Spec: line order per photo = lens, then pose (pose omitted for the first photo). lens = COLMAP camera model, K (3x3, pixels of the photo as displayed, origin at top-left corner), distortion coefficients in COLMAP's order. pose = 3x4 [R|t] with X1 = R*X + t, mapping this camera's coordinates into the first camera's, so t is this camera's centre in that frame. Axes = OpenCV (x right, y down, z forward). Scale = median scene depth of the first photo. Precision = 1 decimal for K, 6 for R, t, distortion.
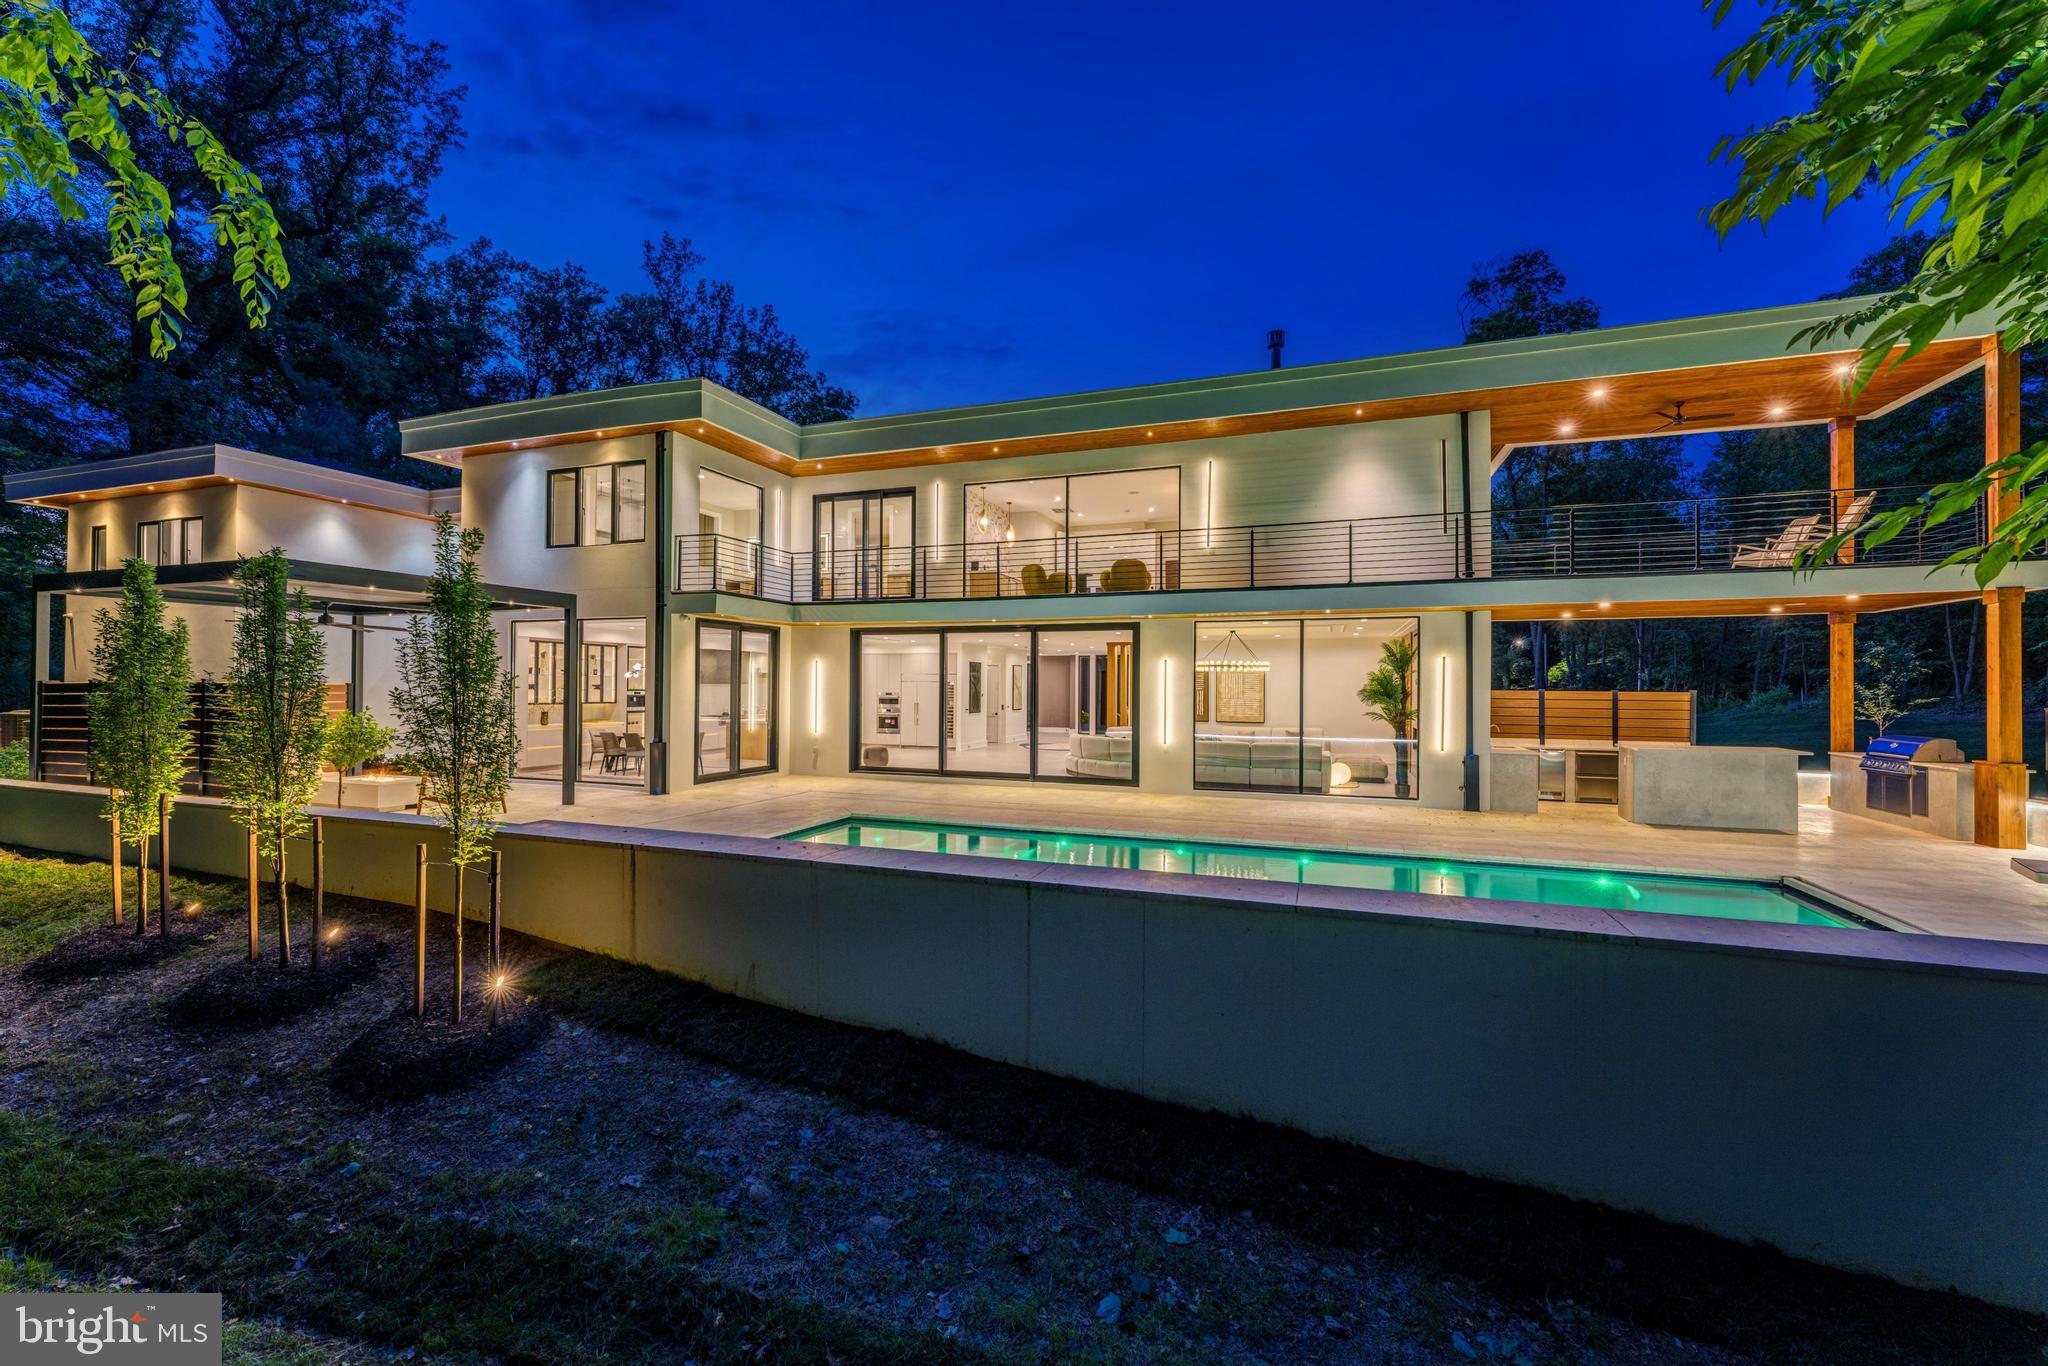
lens RADIAL K [[825.2, 0, 1024.0], [0, 825.2, 683.0], [0, 0, 1]] dist [-0.001986, -0.000122]
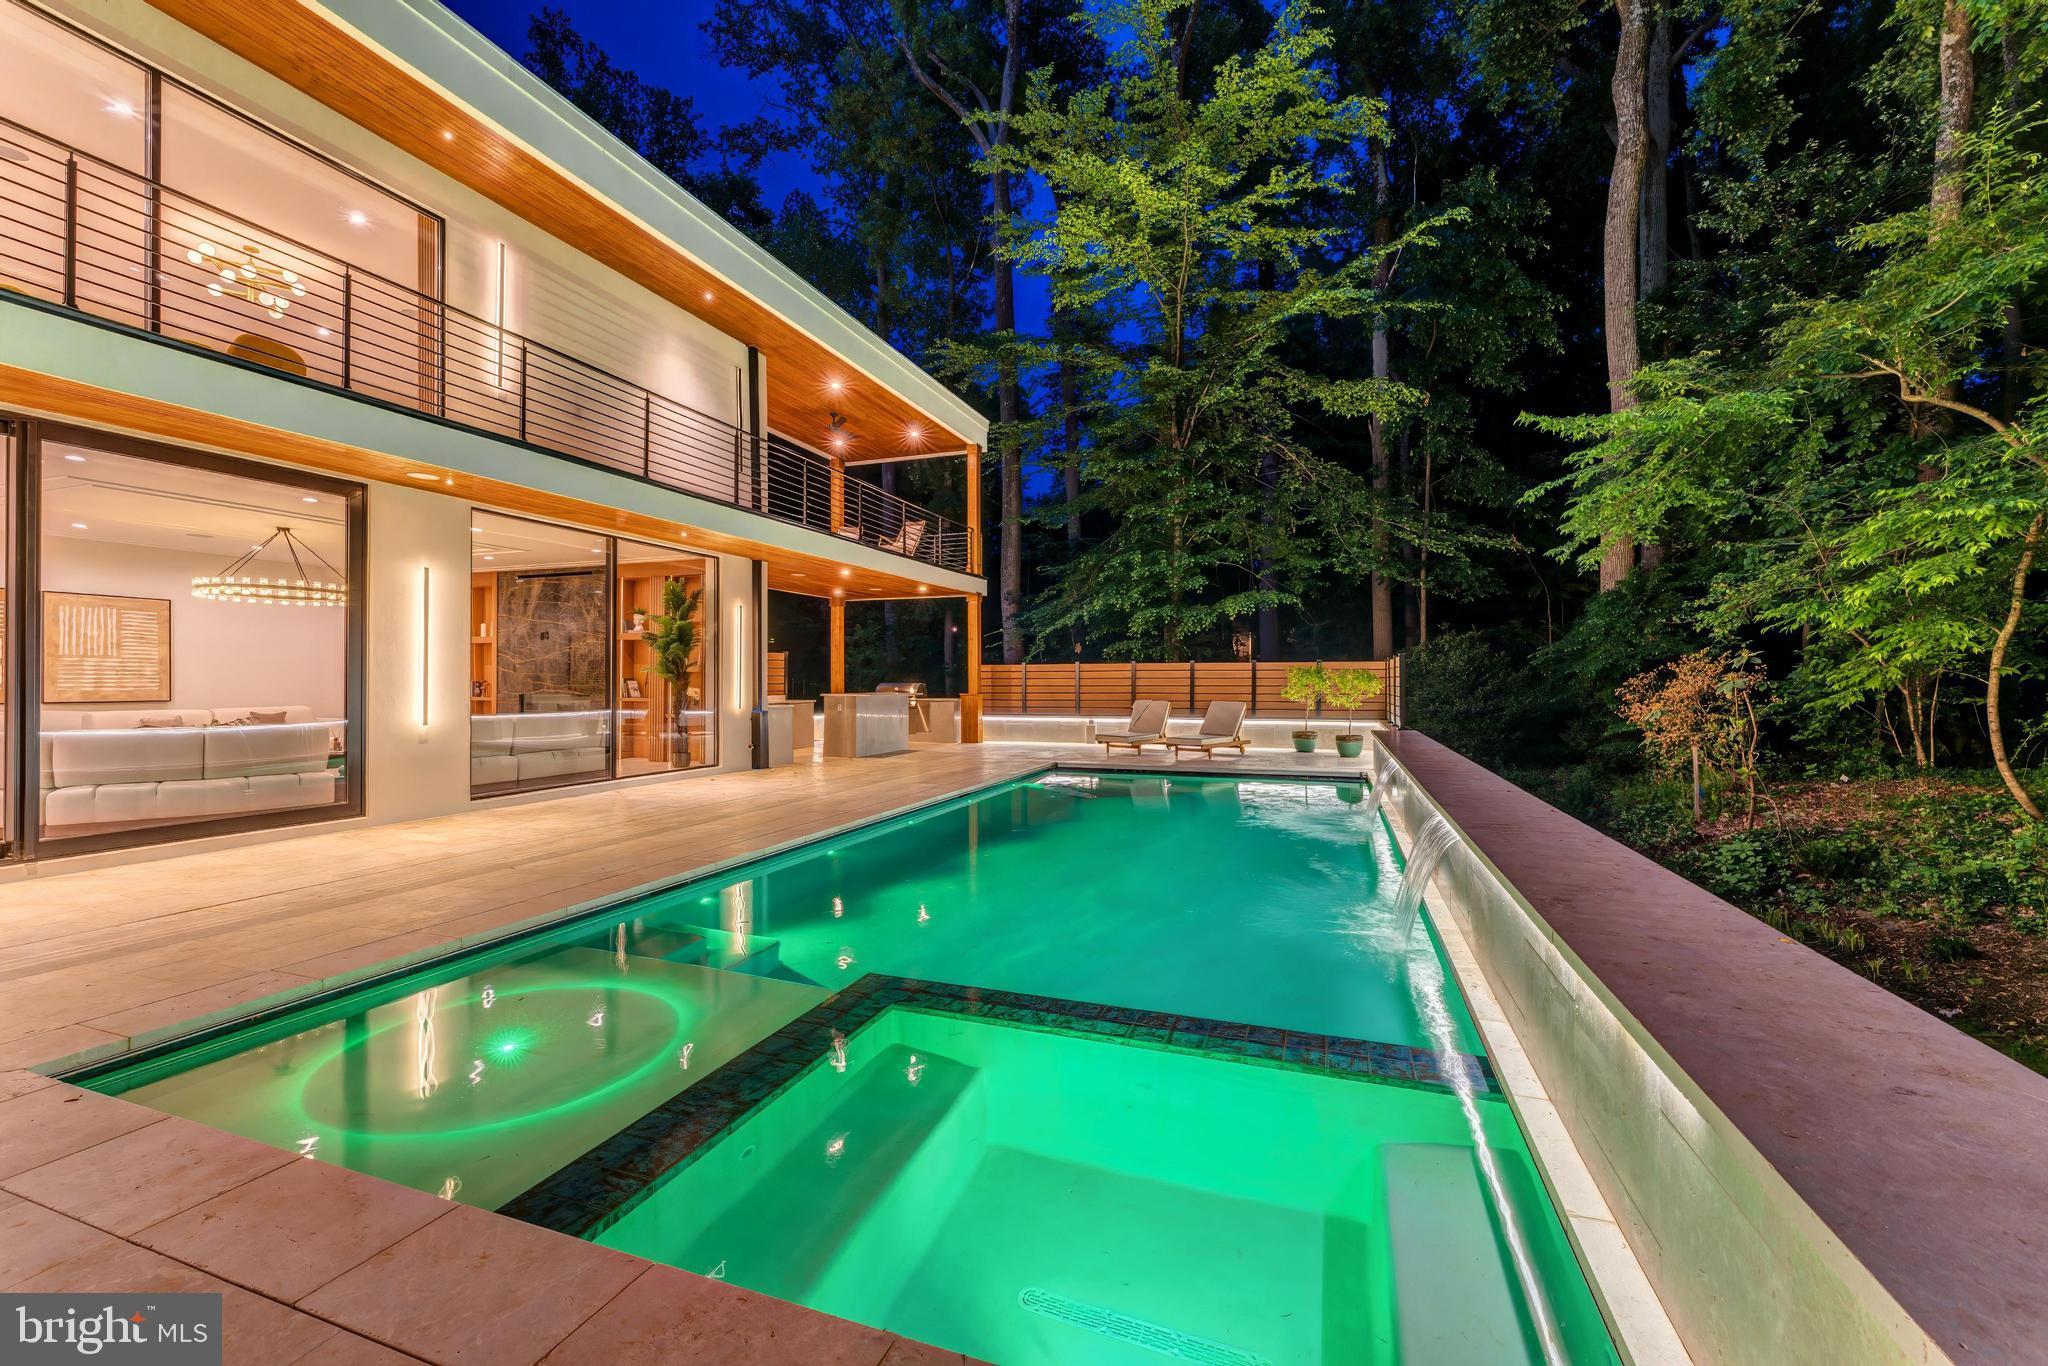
lens RADIAL K [[823.0, 0, 1032.9], [0, 823.0, 680.7], [0, 0, 1]] dist [-0.001502, -0.000126]
pose [[0.000664, -0.003247, 0.999995, -0.329928], [-0.005661, 0.999979, 0.003251, 0.037811], [-0.999984, -0.005664, 0.000646, 0.553374]]
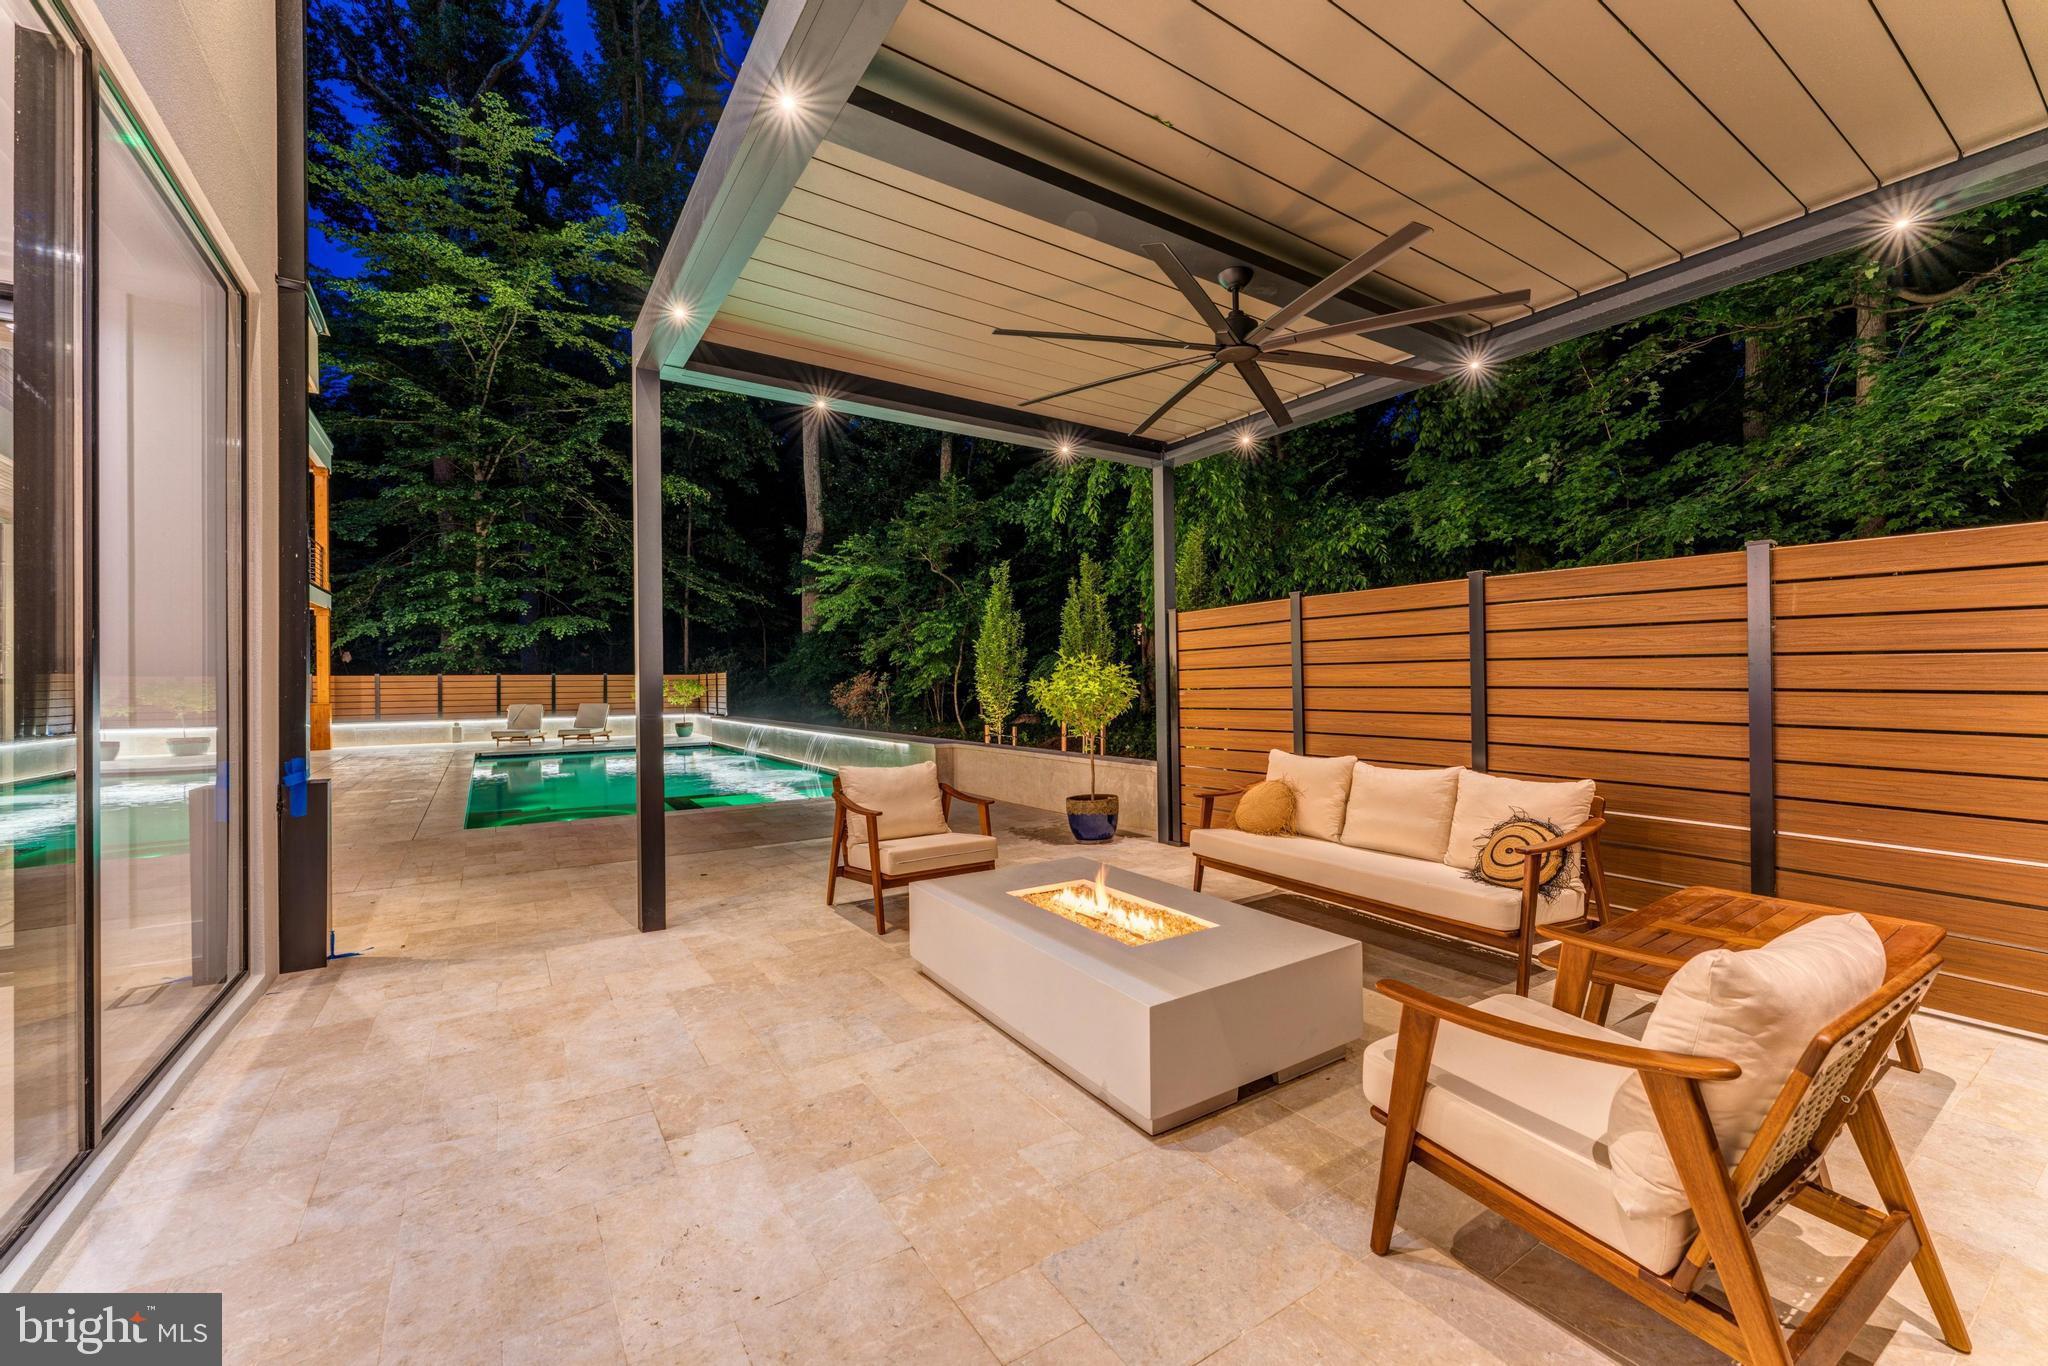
lens RADIAL K [[823.0, 0, 1032.9], [0, 823.0, 680.7], [0, 0, 1]] dist [-0.001502, -0.000126]
pose [[-0.801099, 0.005624, 0.598505, -0.719391], [0.002622, 0.999979, -0.005886, 0.037146], [-0.598526, -0.003146, -0.801097, 0.954355]]
